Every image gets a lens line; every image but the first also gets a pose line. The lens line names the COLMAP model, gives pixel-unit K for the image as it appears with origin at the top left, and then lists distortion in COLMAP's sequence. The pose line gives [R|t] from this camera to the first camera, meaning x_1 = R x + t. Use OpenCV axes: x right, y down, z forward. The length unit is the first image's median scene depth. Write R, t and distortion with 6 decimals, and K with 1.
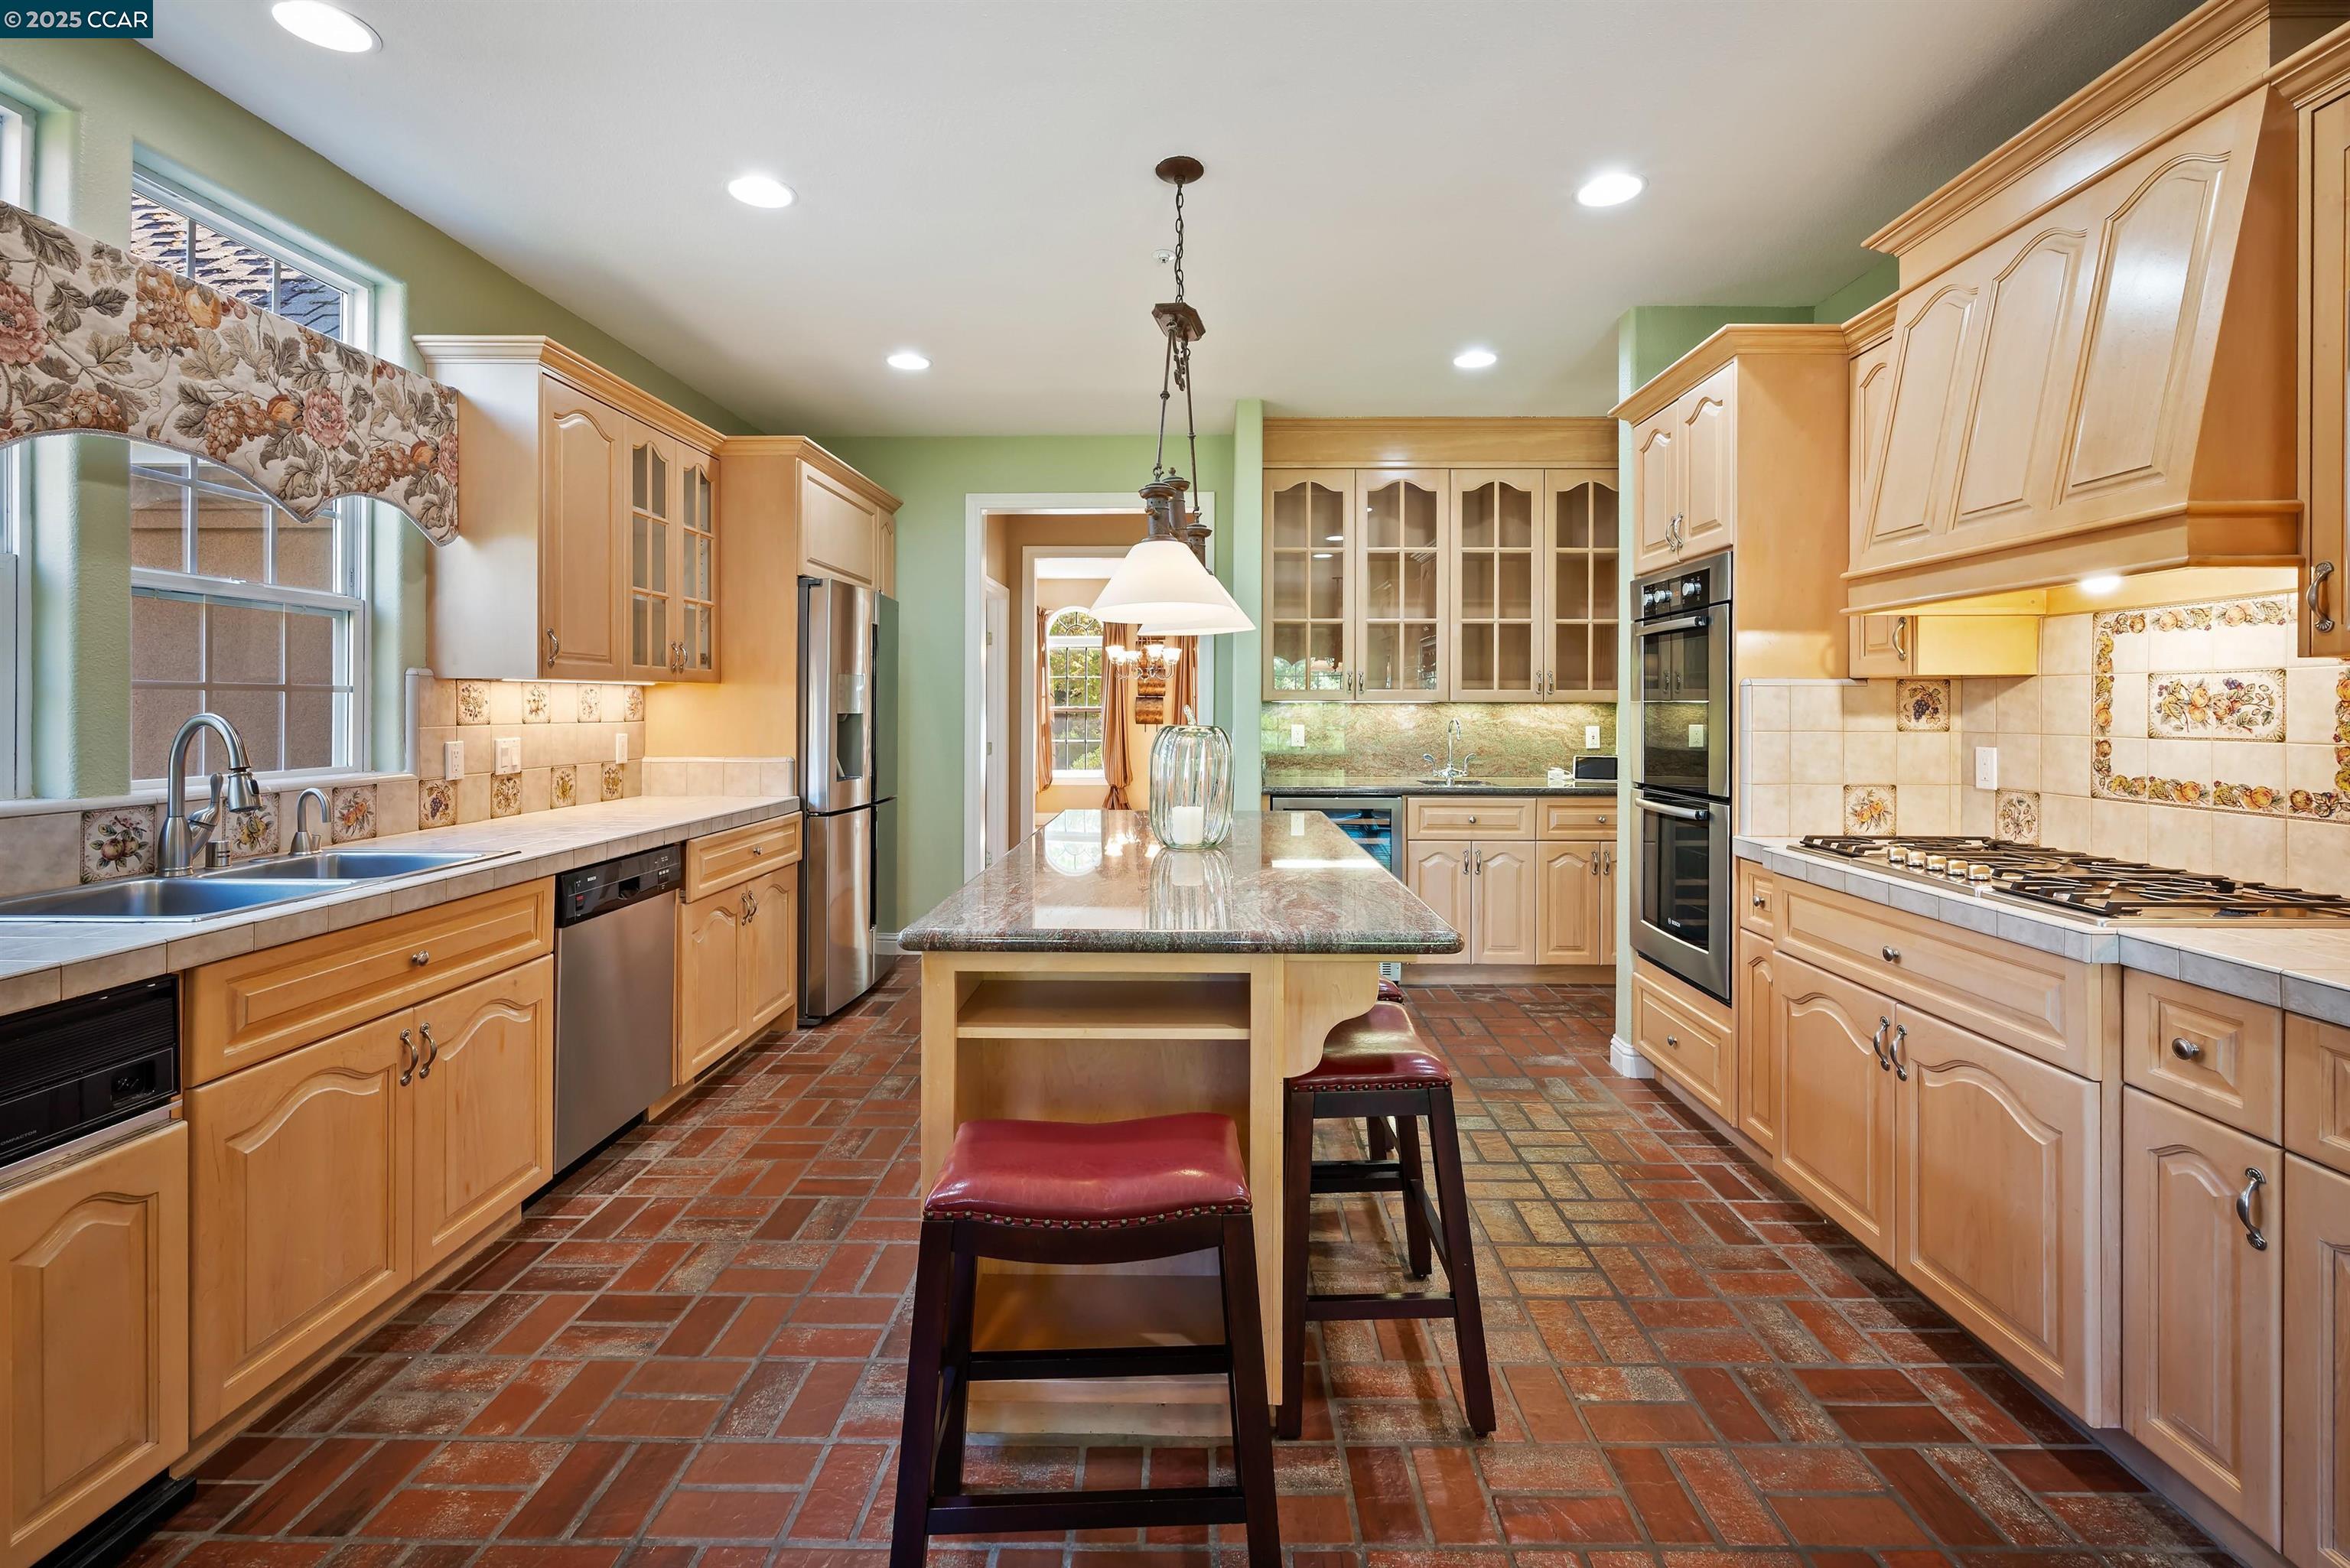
lens RADIAL K [[1053.0, 0, 1192.8], [0, 1053.0, 714.3], [0, 0, 1]] dist [-0.003813, 0.000111]
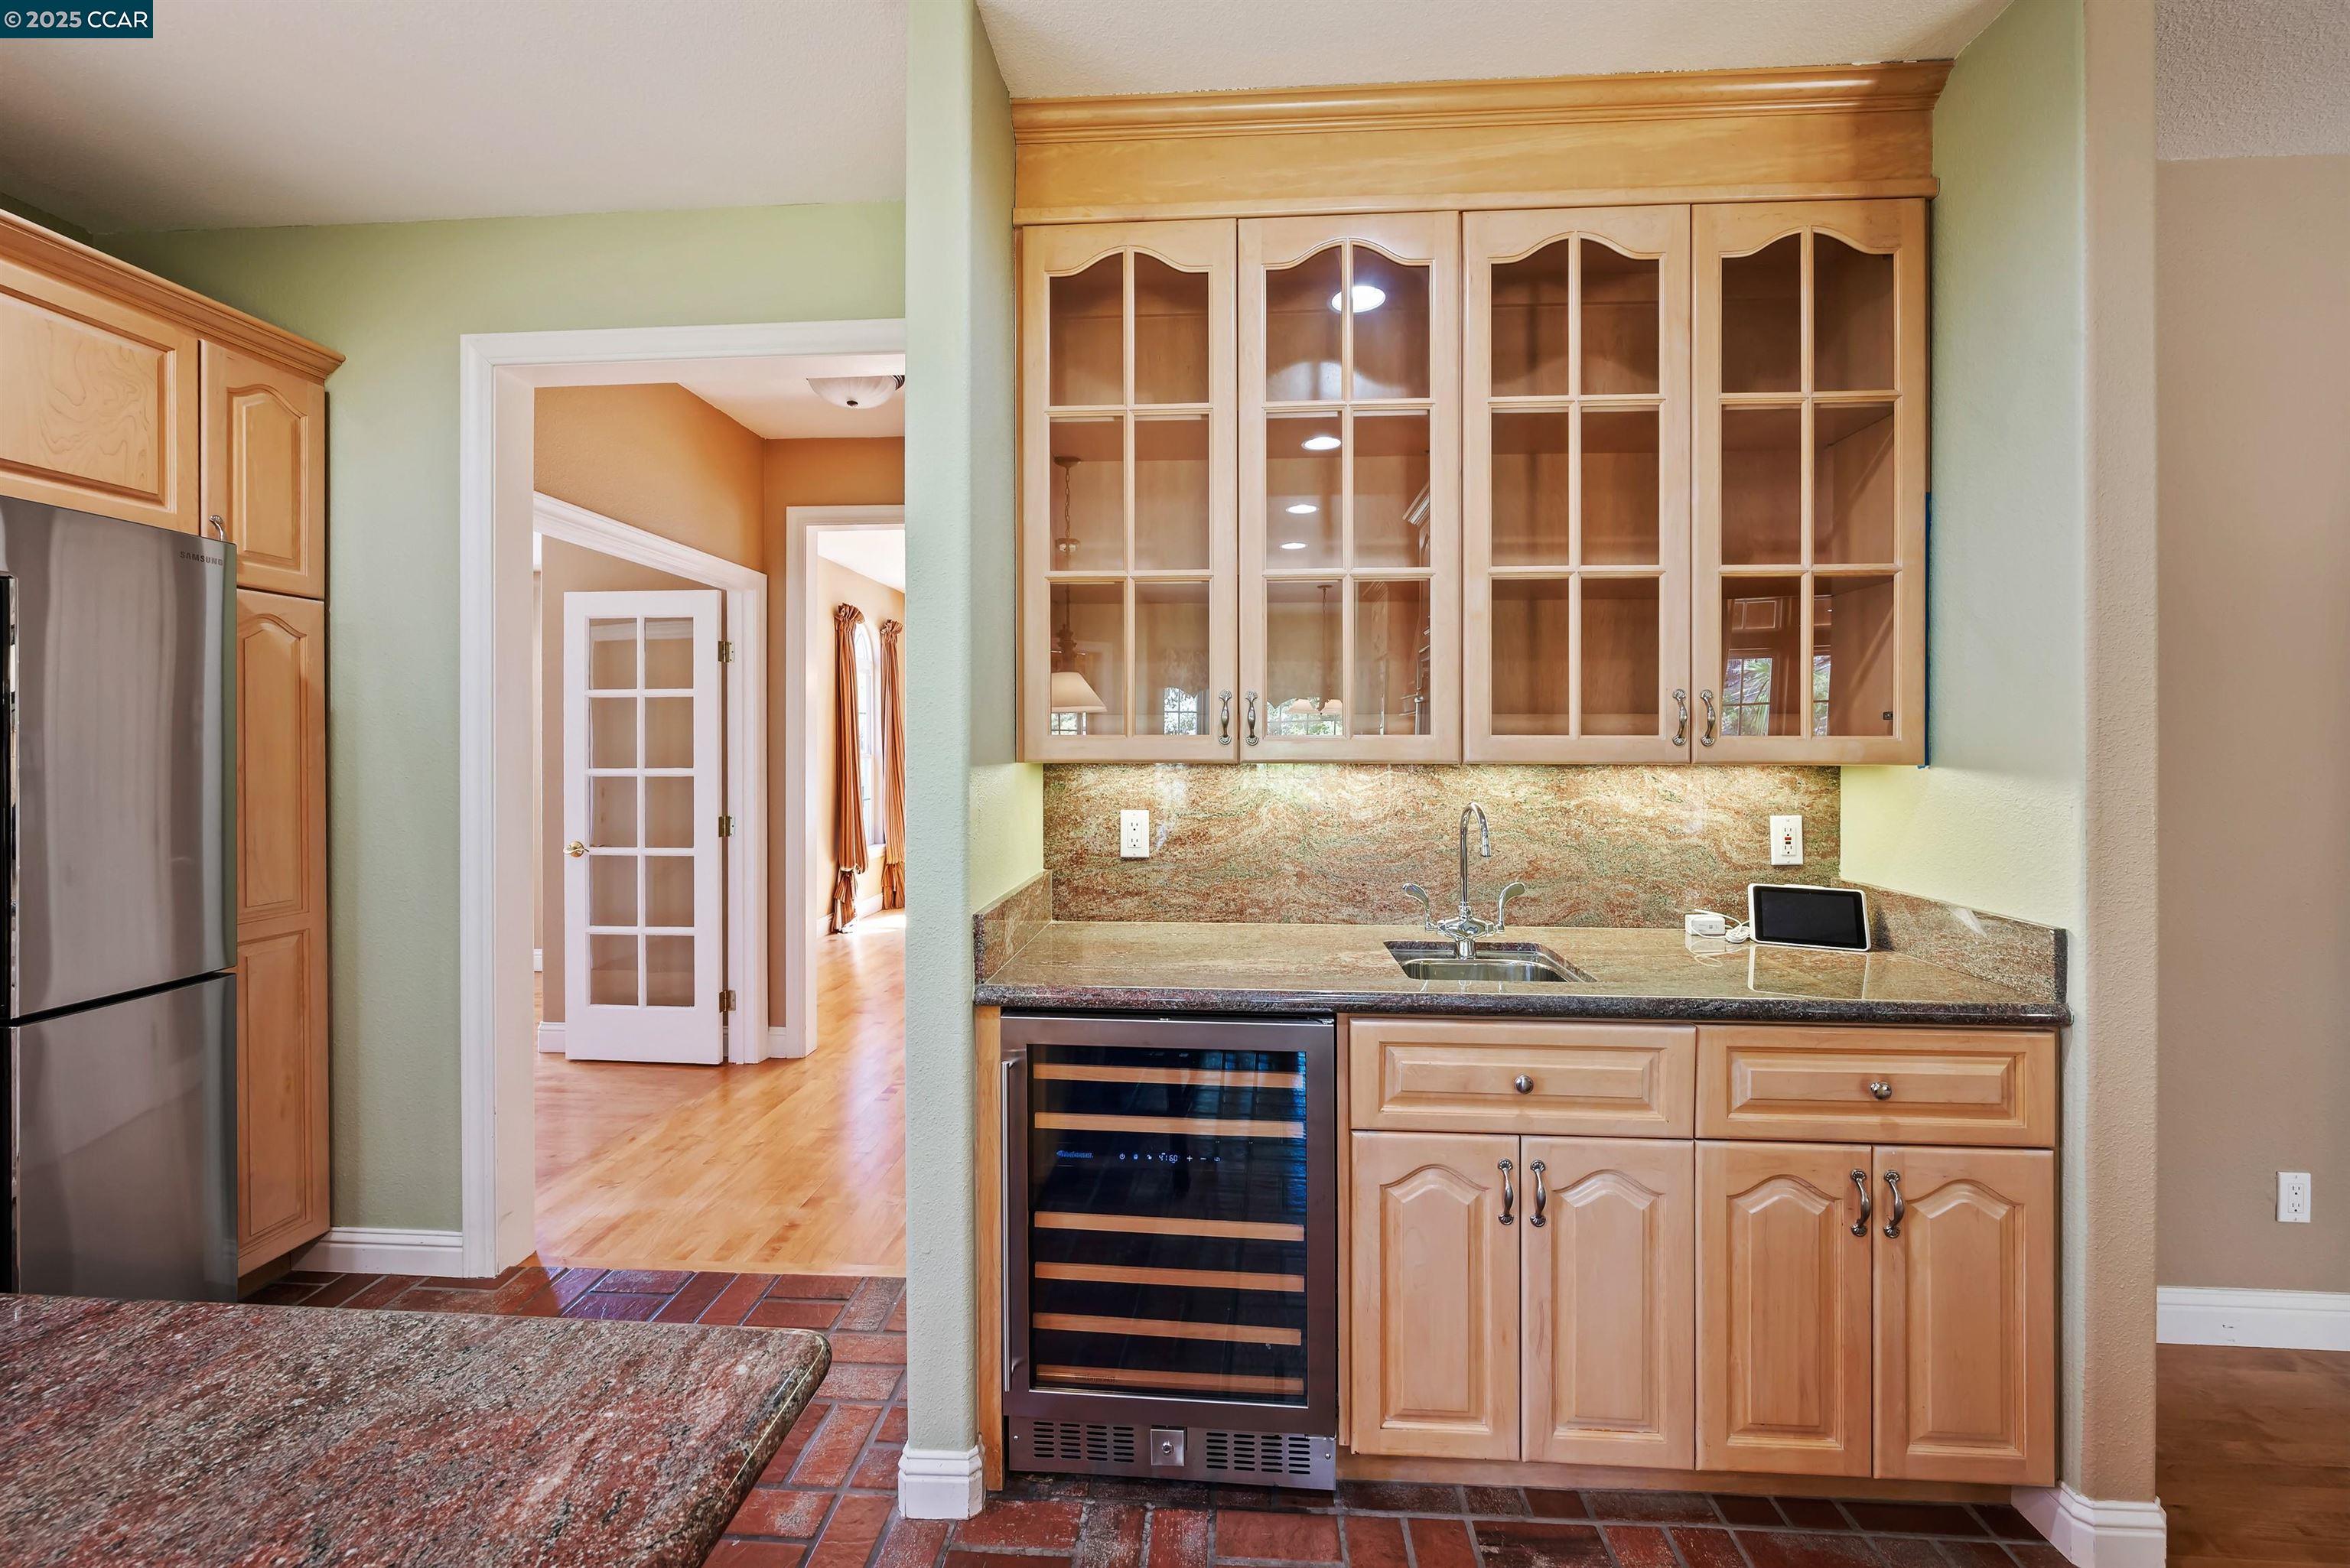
lens RADIAL K [[953.3, 0, 1188.8], [0, 953.3, 747.5], [0, 0, 1]] dist [0.001237, -0.000191]
pose [[0.998854, -0.003124, -0.047763, 0.152948], [0.003099, 0.999995, -0.000594, -0.019088], [0.047765, 0.000445, 0.998859, 0.614033]]
